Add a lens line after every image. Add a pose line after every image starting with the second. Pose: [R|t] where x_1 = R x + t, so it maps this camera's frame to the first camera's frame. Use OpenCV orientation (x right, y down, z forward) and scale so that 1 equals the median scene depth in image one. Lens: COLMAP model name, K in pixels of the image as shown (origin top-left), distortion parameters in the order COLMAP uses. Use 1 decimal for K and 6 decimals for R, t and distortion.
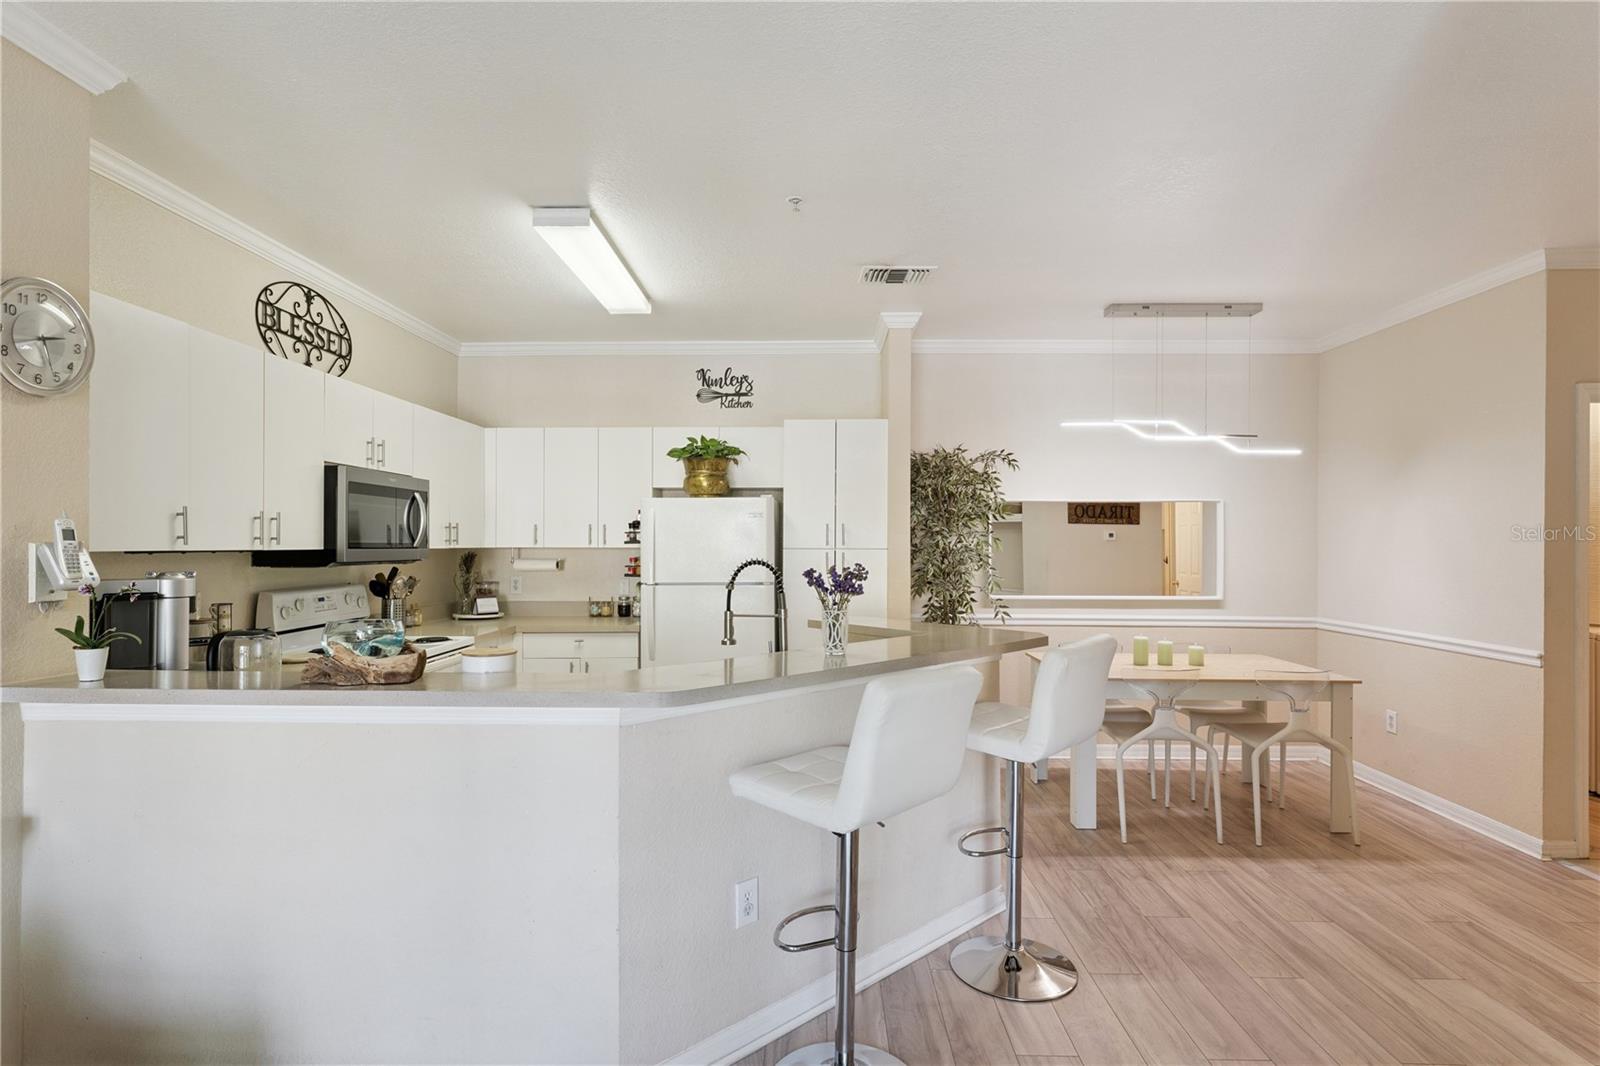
lens RADIAL K [[814.4, 0, 792.9], [0, 814.4, 540.9], [0, 0, 1]] dist [-0.000920, -0.000980]
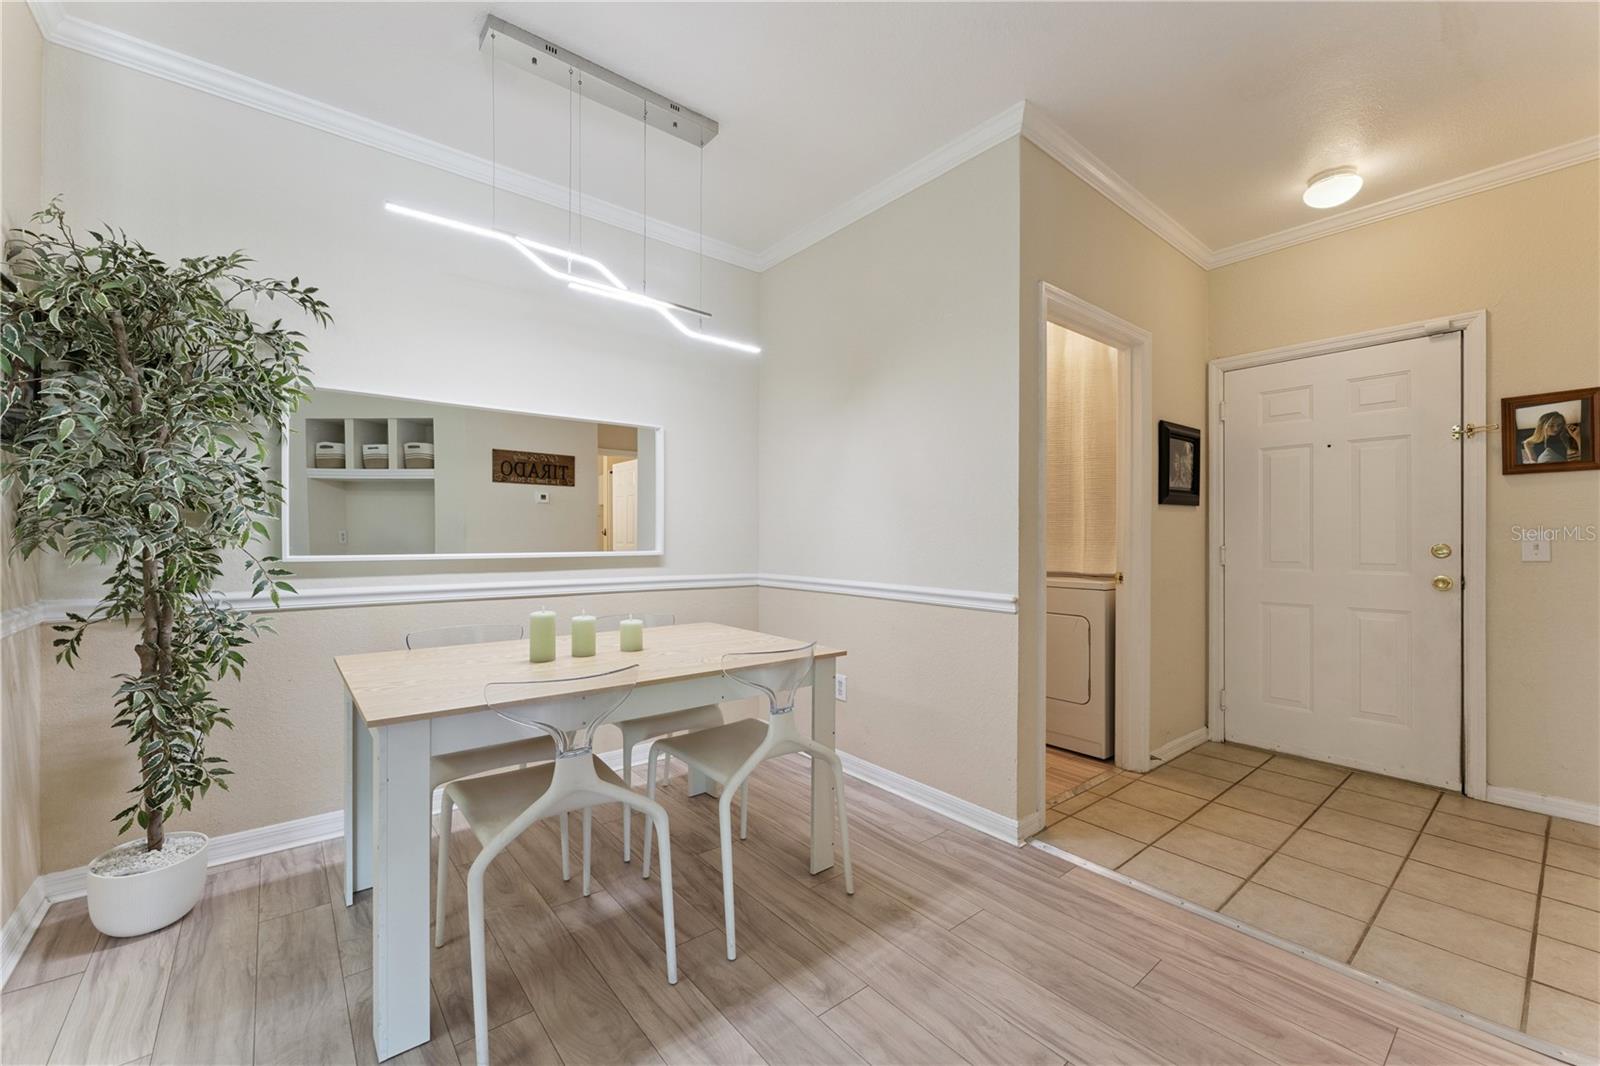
lens RADIAL K [[642.6, 0, 796.6], [0, 642.6, 537.6], [0, 0, 1]] dist [-0.001697, -0.000152]
pose [[0.757321, -0.002154, 0.653040, 0.297782], [-0.002902, 0.999974, 0.006664, 0.068566], [-0.653037, -0.006942, 0.757294, 0.602144]]
